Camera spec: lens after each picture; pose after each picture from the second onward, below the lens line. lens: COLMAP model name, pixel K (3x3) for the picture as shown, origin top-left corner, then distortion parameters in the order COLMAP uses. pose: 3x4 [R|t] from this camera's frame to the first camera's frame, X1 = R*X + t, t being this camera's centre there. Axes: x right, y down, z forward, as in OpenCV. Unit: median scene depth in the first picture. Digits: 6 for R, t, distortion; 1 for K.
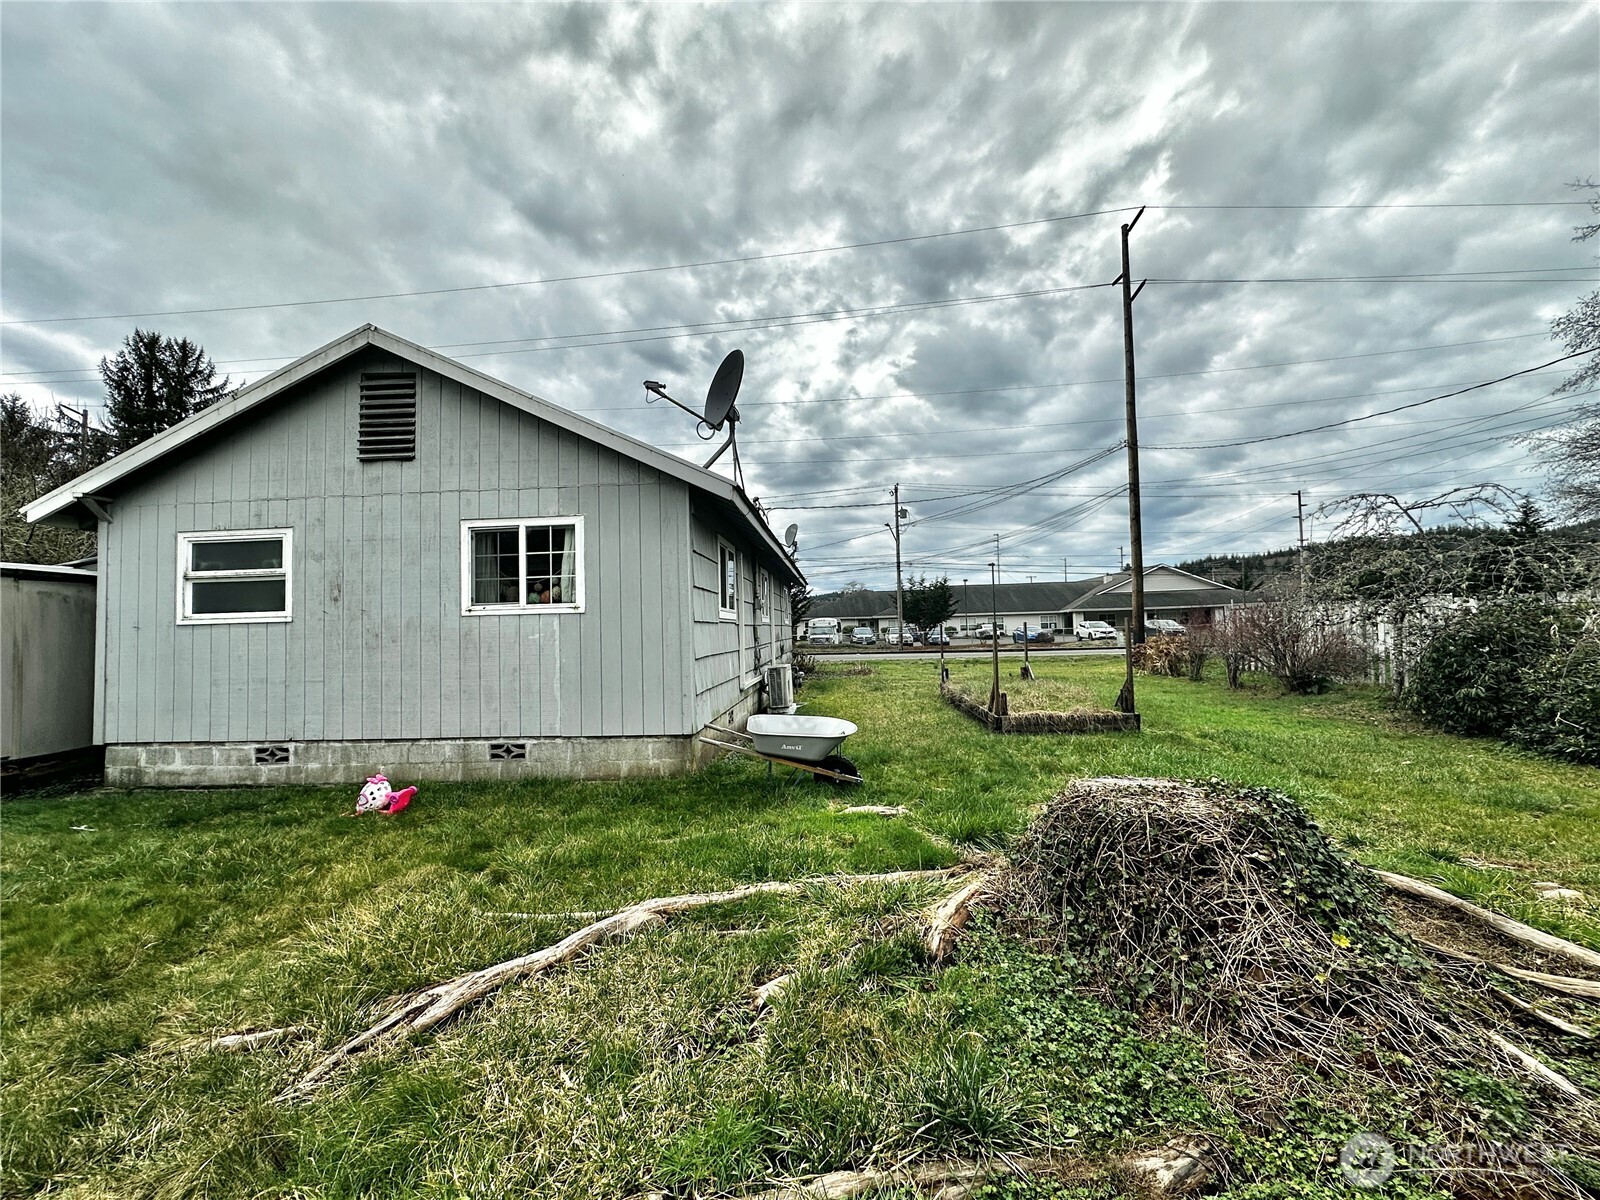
lens RADIAL K [[636.0, 0, 800.9], [0, 636.0, 599.7], [0, 0, 1]] dist [-0.006183, 0.000435]
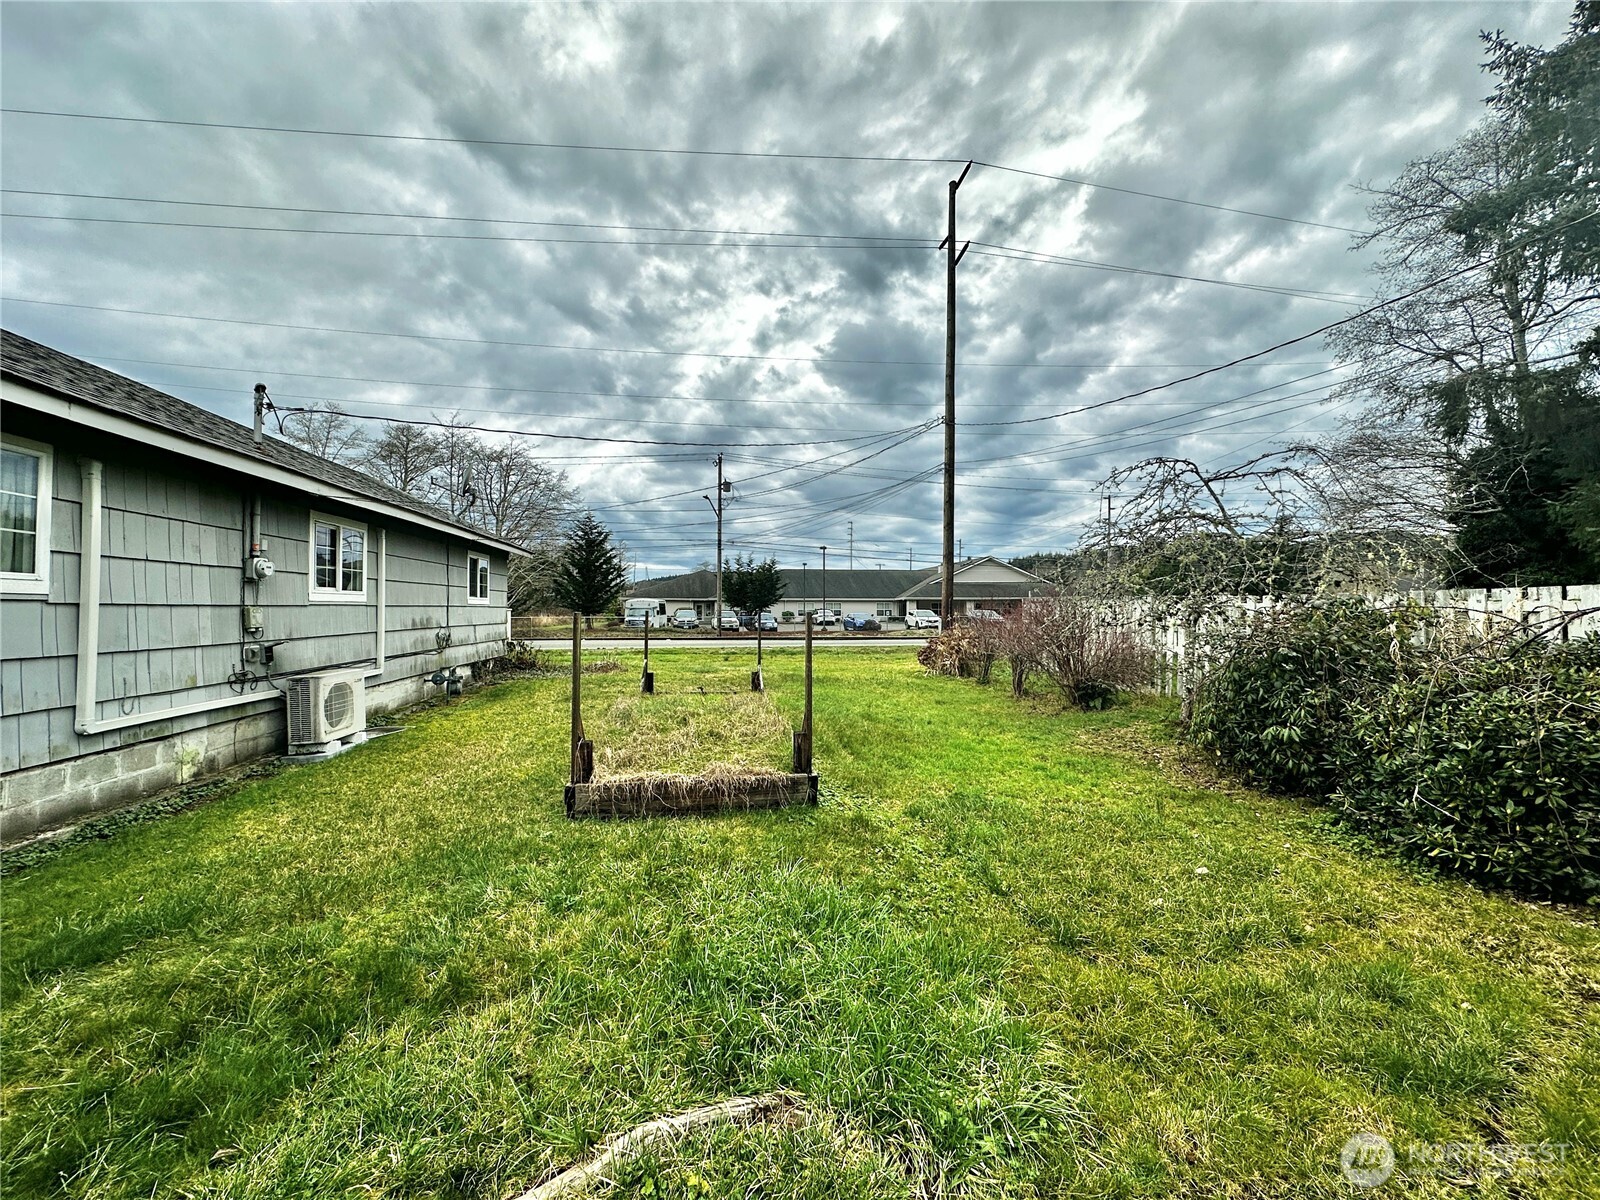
lens RADIAL K [[636.0, 0, 802.1], [0, 636.0, 602.2], [0, 0, 1]] dist [-0.006183, 0.000435]
pose [[0.975633, 0.028823, 0.217509, 0.246472], [-0.035661, 0.998983, 0.027578, 0.002487], [-0.216493, -0.034662, 0.975669, 0.275861]]
